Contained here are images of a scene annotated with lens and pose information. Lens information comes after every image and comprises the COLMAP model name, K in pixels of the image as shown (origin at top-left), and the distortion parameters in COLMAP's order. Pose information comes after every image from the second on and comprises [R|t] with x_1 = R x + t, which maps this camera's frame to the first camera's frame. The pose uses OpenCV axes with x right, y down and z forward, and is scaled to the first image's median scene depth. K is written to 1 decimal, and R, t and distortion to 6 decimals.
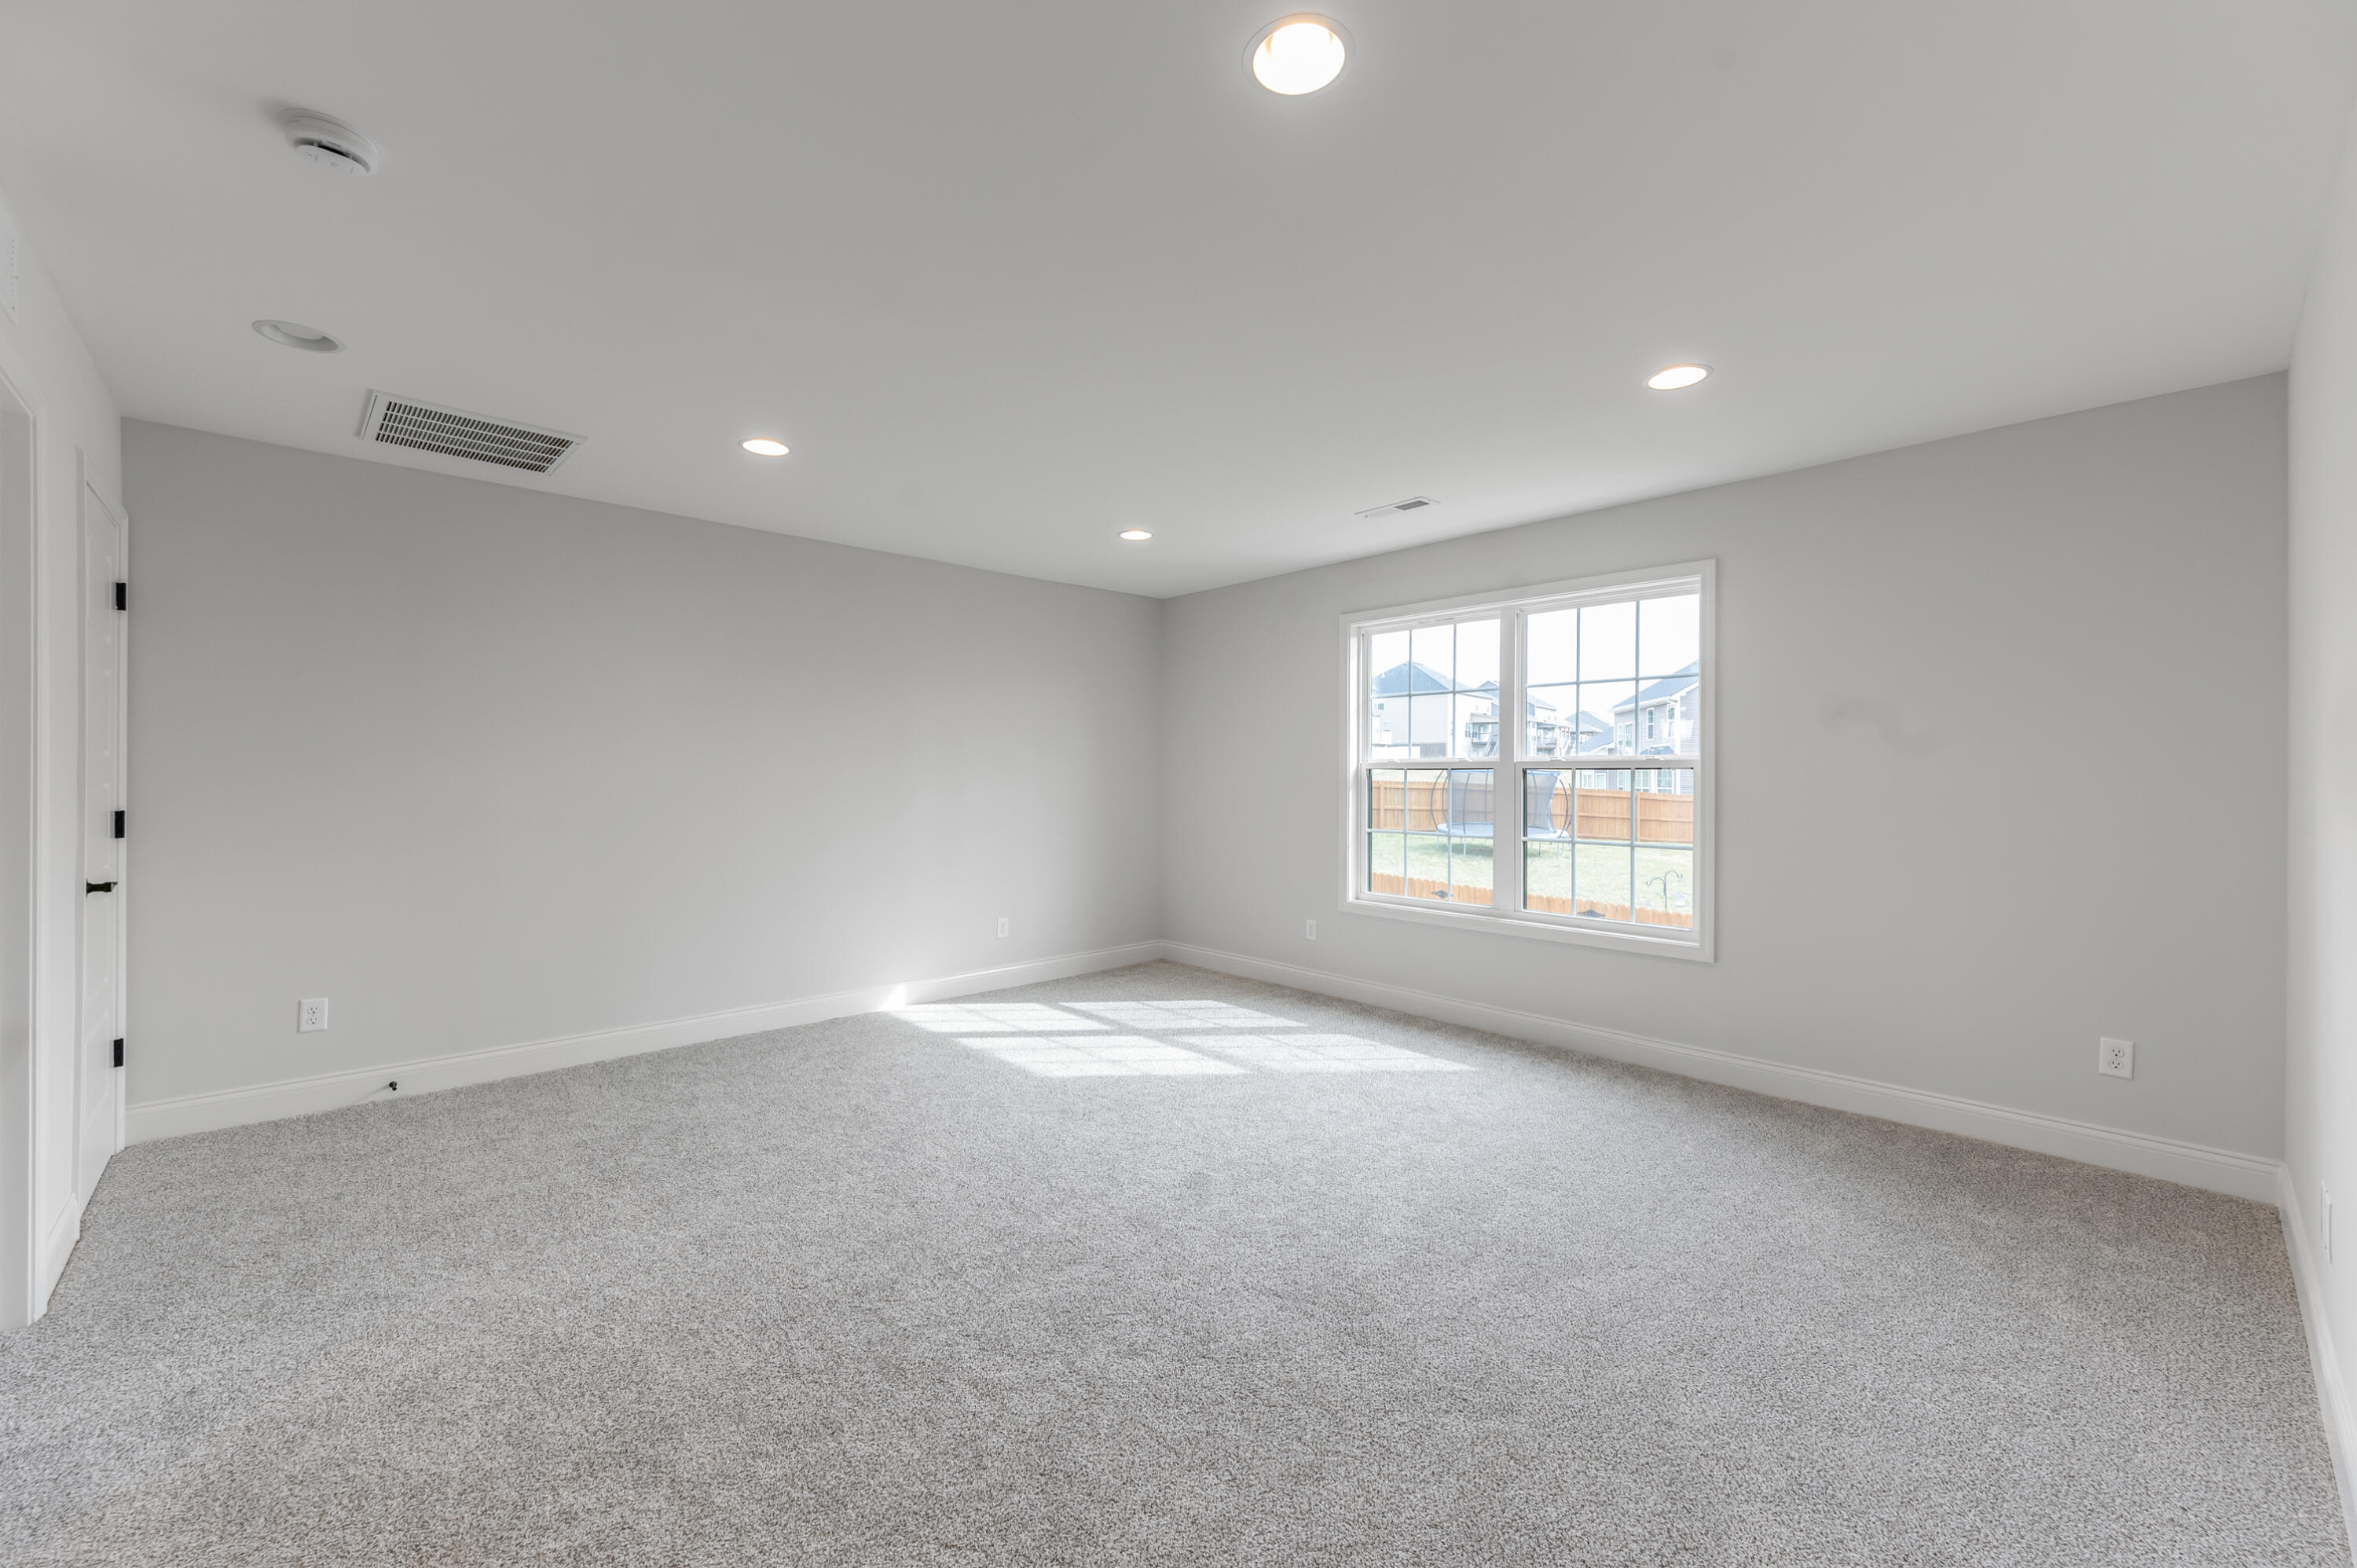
lens RADIAL K [[951.1, 0, 1186.4], [0, 951.1, 754.9], [0, 0, 1]] dist [0.001583, 0.000565]
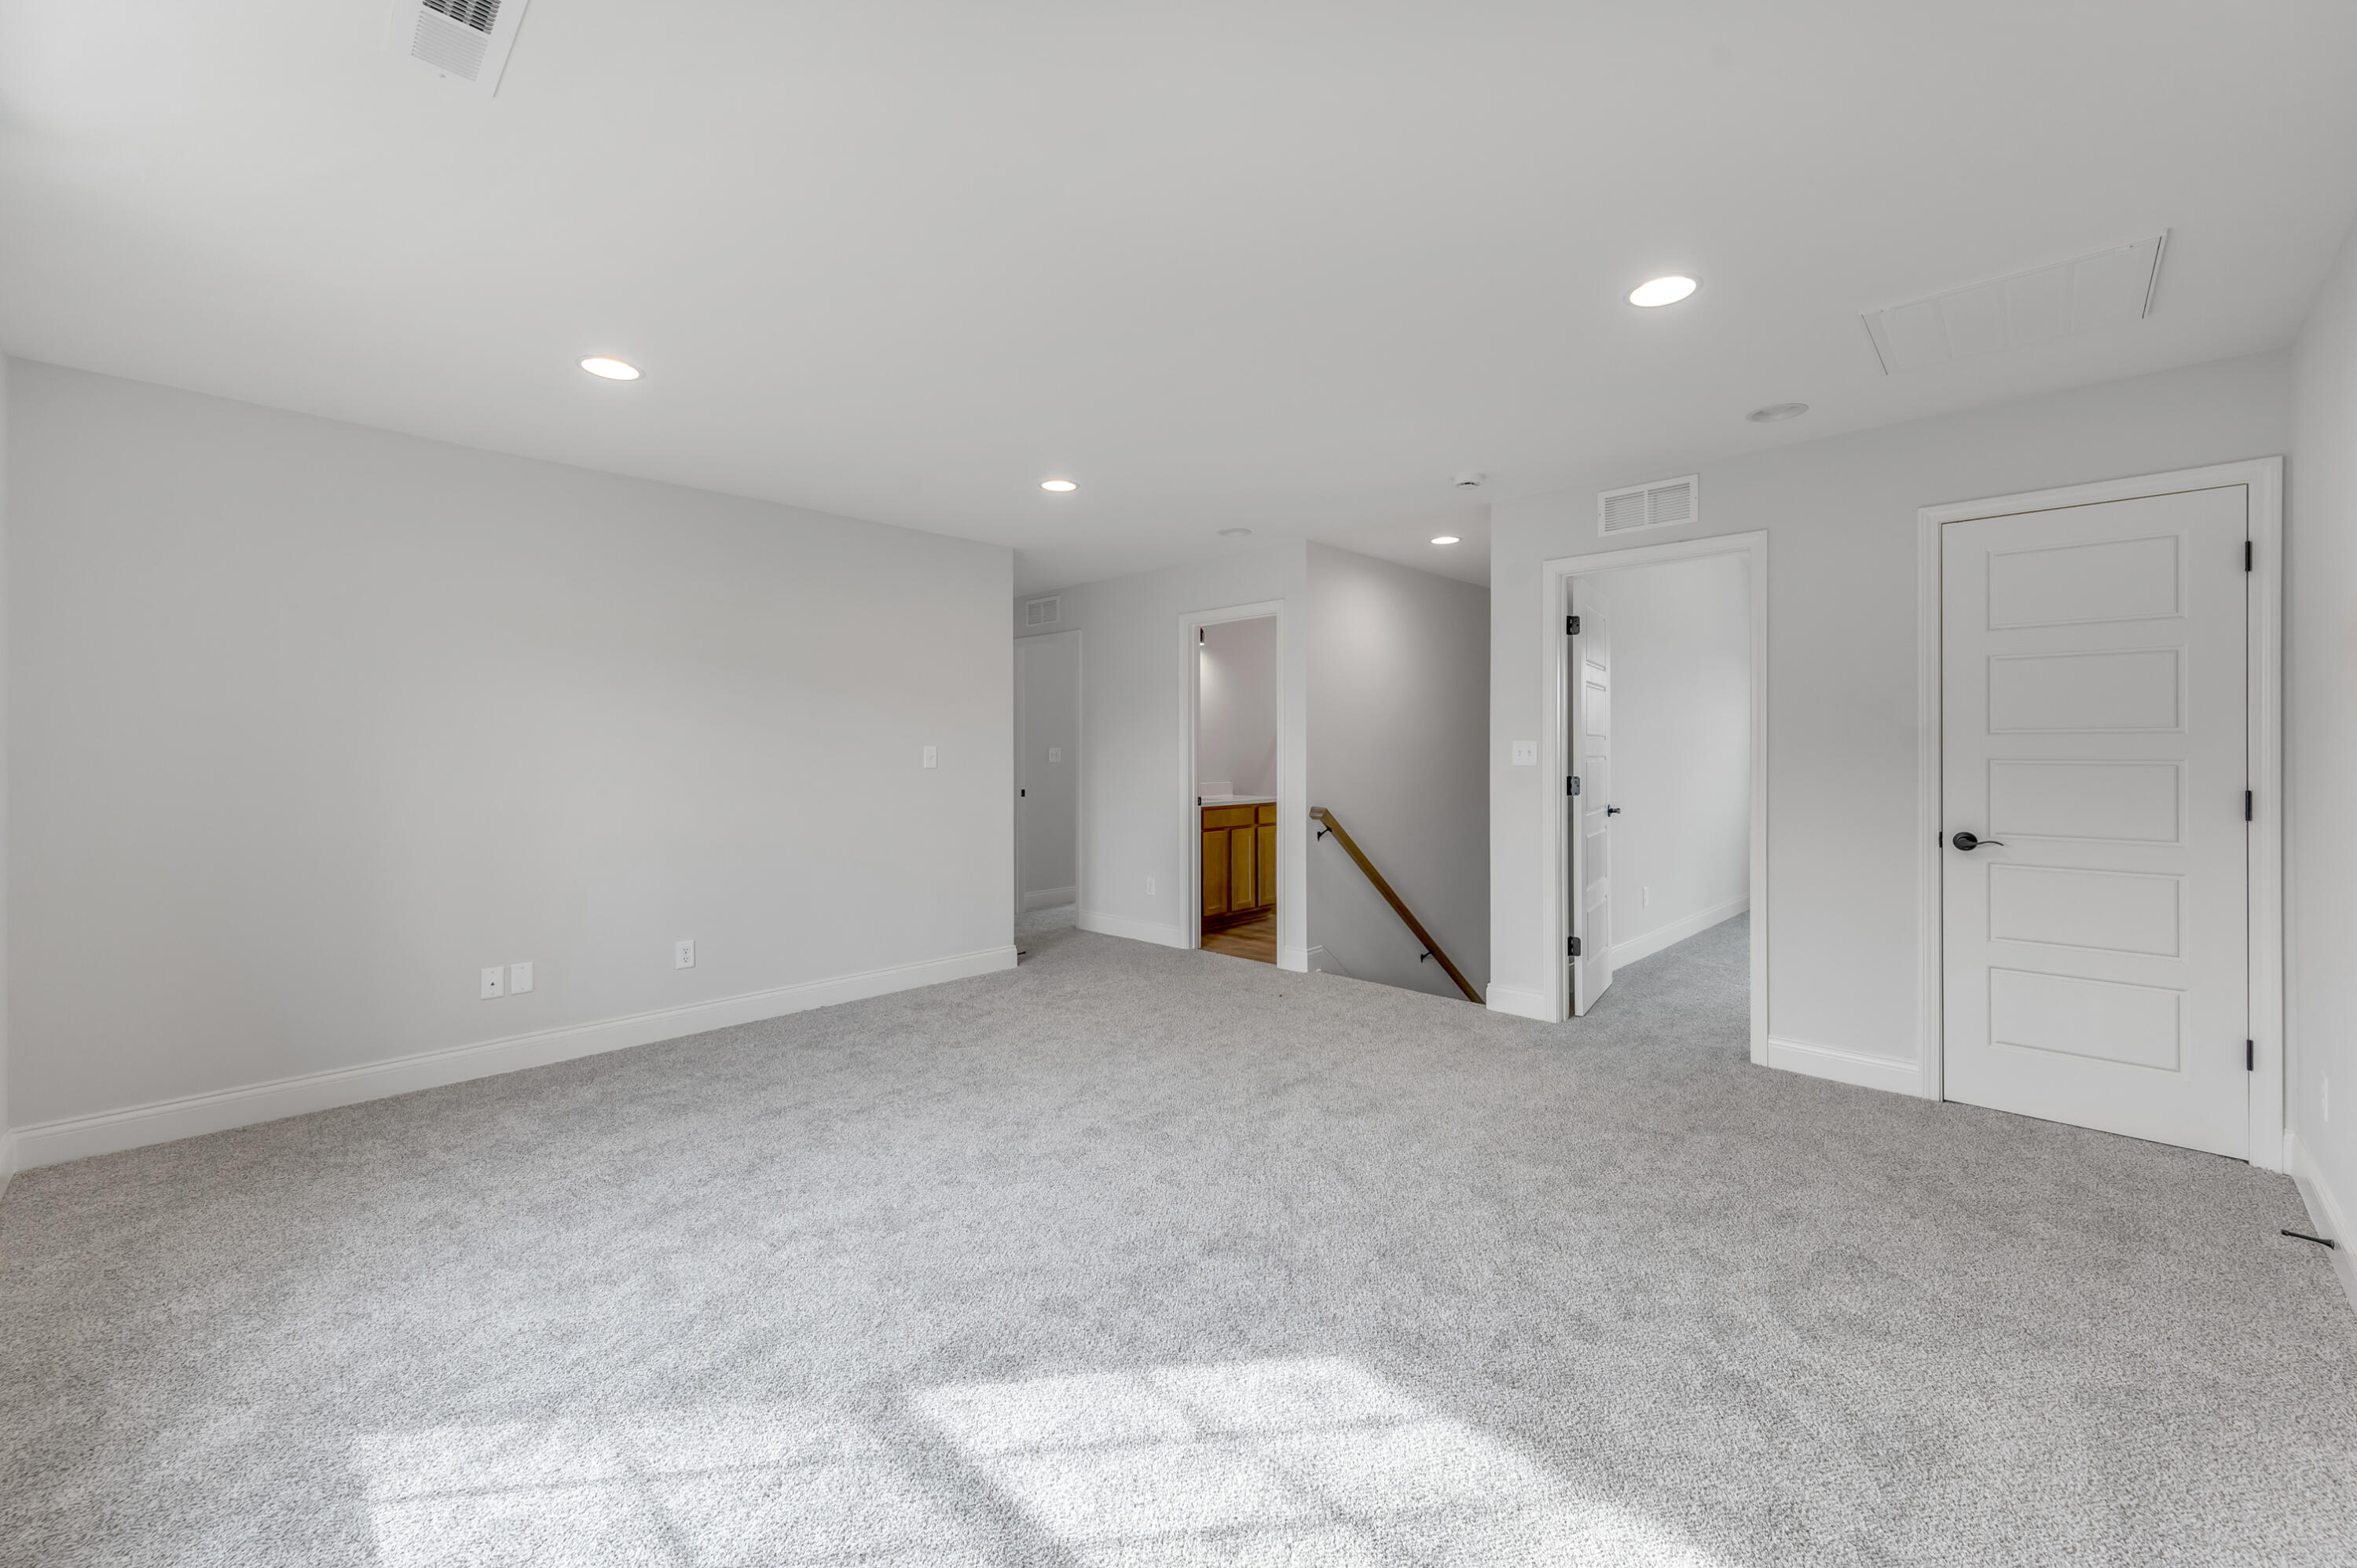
lens RADIAL K [[951.1, 0, 1186.4], [0, 951.1, 754.9], [0, 0, 1]] dist [0.001583, 0.000565]
pose [[-0.995777, -0.004444, -0.091698, -0.019076], [-0.003823, 0.999969, -0.006948, 0.015533], [0.091726, -0.006568, -0.995763, 1.139304]]
